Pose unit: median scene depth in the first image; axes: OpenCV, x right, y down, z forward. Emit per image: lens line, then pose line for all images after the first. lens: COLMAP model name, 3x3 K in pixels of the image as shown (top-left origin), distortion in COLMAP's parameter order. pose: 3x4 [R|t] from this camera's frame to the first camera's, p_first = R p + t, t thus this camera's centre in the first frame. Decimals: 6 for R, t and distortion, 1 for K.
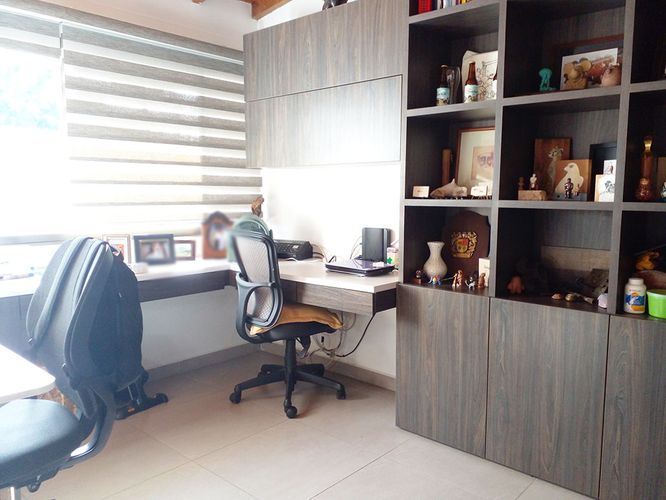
lens RADIAL K [[544.9, 0, 348.9], [0, 544.9, 254.5], [0, 0, 1]] dist [0.051348, -0.081307]
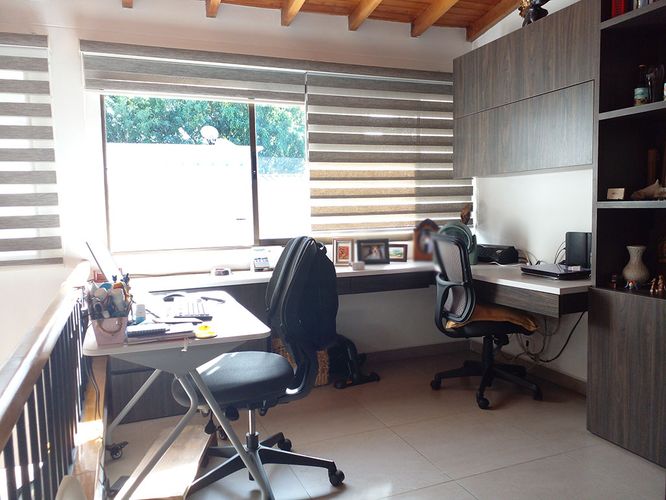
lens RADIAL K [[544.9, 0, 335.7], [0, 544.9, 252.4], [0, 0, 1]] dist [0.051348, -0.081307]
pose [[0.892005, 0.012315, -0.451857, 0.118523], [-0.023080, 0.999566, -0.018320, 0.017801], [0.451435, 0.026771, 0.891902, -0.098407]]
